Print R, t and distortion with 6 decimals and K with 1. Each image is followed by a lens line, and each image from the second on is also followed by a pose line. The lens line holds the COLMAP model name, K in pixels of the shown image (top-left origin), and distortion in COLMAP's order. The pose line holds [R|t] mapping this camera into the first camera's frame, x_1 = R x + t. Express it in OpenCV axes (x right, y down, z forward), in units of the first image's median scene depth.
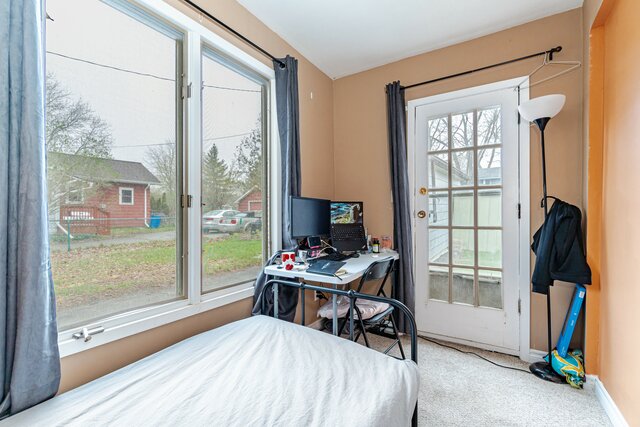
lens RADIAL K [[273.4, 0, 314.0], [0, 273.4, 209.9], [0, 0, 1]] dist [-0.000596, -0.000002]
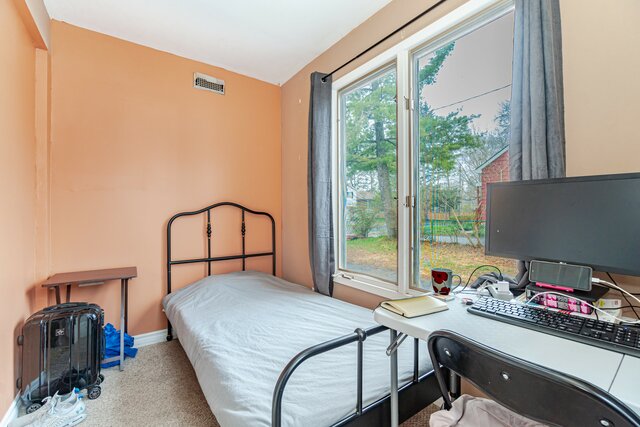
lens RADIAL K [[273.4, 0, 314.0], [0, 273.4, 209.9], [0, 0, 1]] dist [-0.000596, -0.000002]
pose [[-0.341886, -0.006272, -0.939720, 1.041519], [0.008810, 0.999912, -0.009879, 0.011433], [0.939700, -0.011656, -0.341801, 1.480520]]
